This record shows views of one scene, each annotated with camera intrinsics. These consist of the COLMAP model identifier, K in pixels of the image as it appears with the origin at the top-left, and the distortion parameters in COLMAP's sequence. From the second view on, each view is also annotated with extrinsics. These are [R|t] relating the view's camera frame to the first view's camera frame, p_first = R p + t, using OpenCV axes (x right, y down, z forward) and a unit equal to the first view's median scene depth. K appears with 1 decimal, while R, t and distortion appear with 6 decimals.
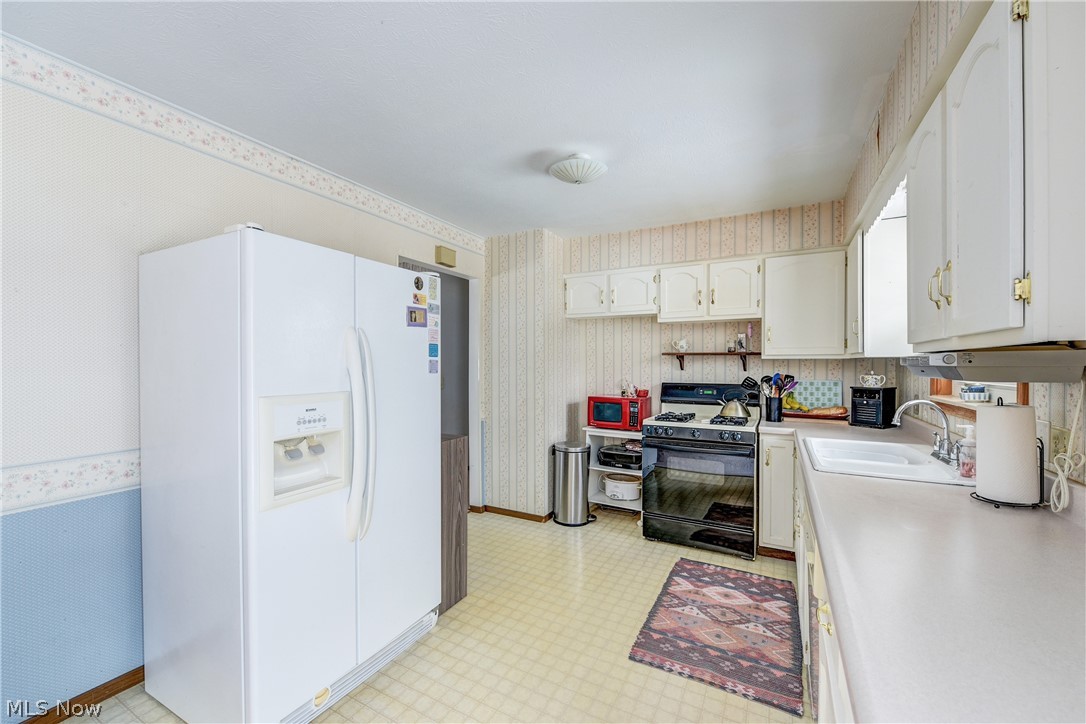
lens RADIAL K [[427.8, 0, 542.5], [0, 427.8, 366.7], [0, 0, 1]] dist [-0.003167, -0.000743]
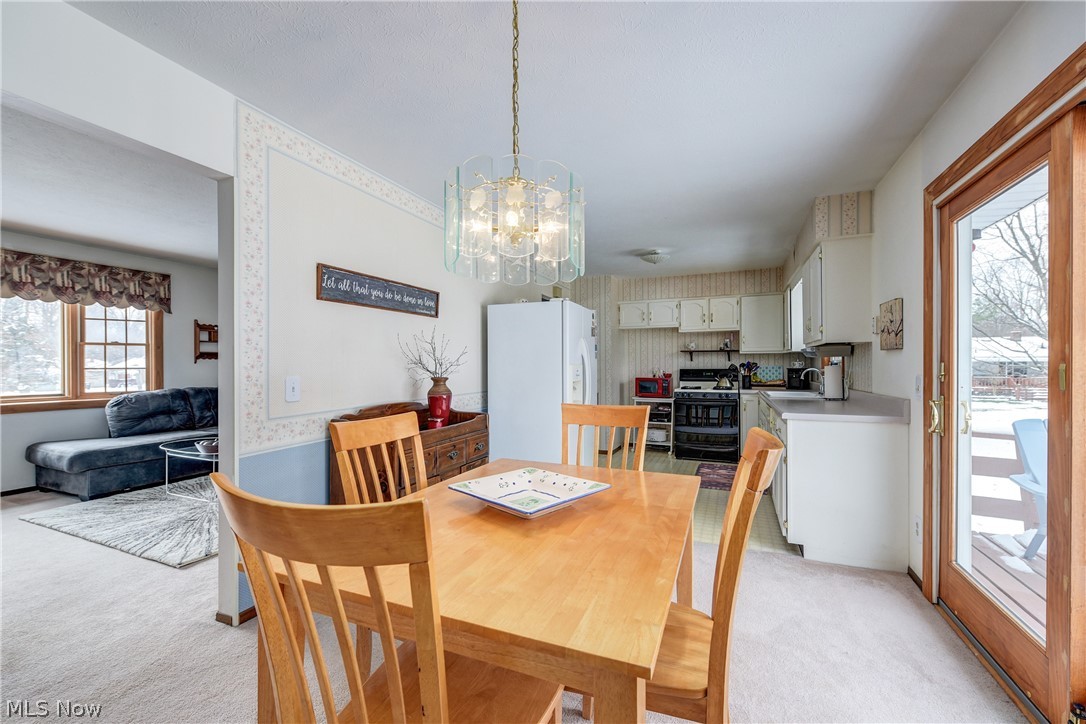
lens RADIAL K [[436.4, 0, 547.3], [0, 436.4, 366.0], [0, 0, 1]] dist [-0.000065, -0.000236]
pose [[0.994620, -0.004623, 0.103485, -0.461328], [0.005645, 0.999938, -0.009585, 0.045683], [-0.103435, 0.010117, 0.994585, -0.704878]]
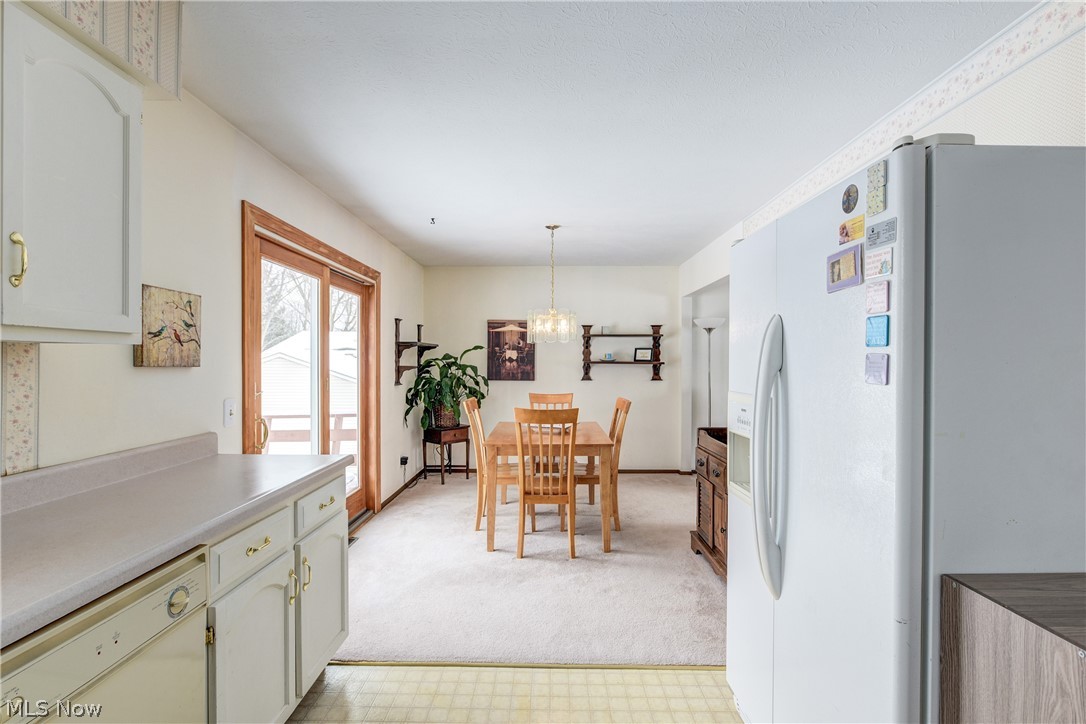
lens RADIAL K [[499.2, 0, 545.3], [0, 499.2, 367.2], [0, 0, 1]] dist [-0.003586, -0.001401]
pose [[-0.880875, -0.000200, -0.473349, 0.179552], [-0.009368, 0.999811, 0.017012, -0.005218], [0.473257, 0.019419, -0.880711, 0.834389]]
